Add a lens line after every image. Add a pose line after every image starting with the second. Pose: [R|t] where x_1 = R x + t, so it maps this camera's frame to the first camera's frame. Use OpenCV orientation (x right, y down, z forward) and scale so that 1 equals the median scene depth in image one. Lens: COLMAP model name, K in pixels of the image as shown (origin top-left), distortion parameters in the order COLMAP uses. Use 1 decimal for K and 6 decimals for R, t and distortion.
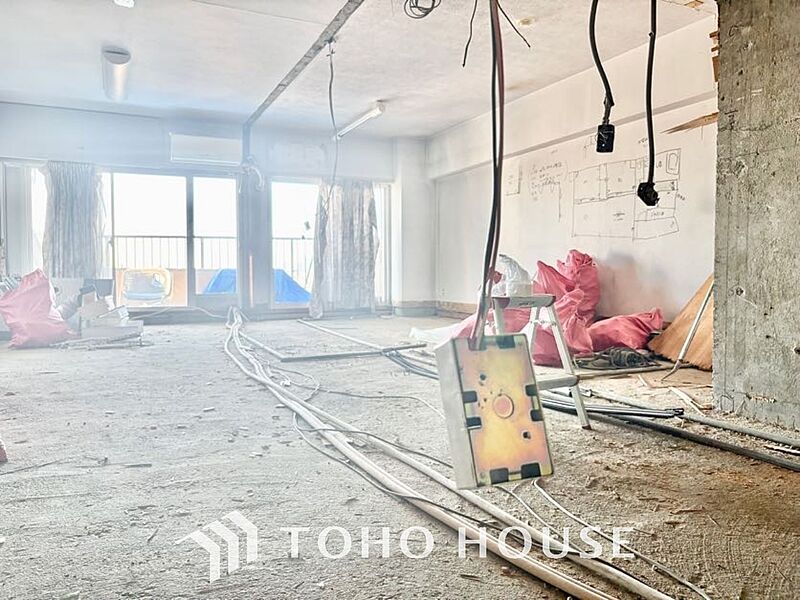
lens RADIAL K [[610.3, 0, 401.4], [0, 610.3, 292.4], [0, 0, 1]] dist [0.035151, -0.036275]
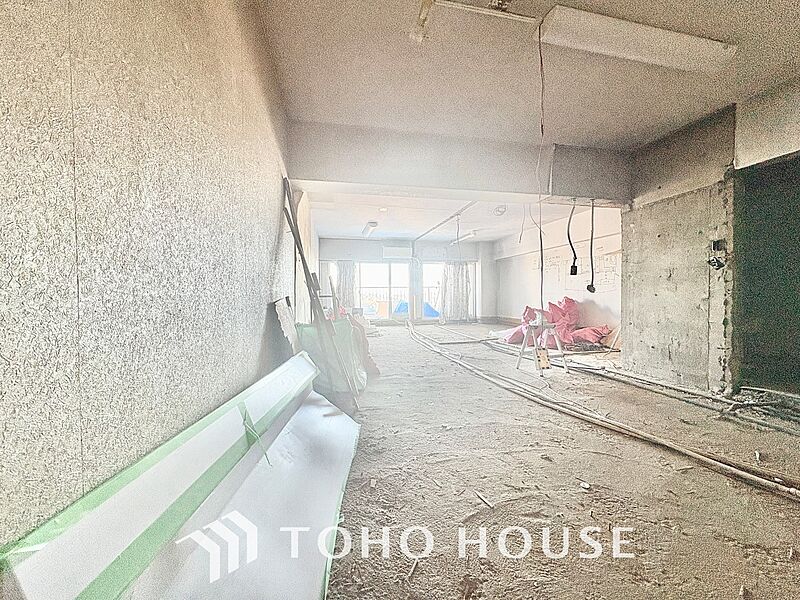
lens RADIAL K [[318.5, 0, 400.9], [0, 318.5, 300.2], [0, 0, 1]] dist [0.001023, 0.000109]
pose [[0.977173, -0.002582, -0.212430, -0.054871], [-0.000953, 0.999863, -0.016539, -0.035159], [0.212443, 0.016364, 0.977036, -0.244881]]
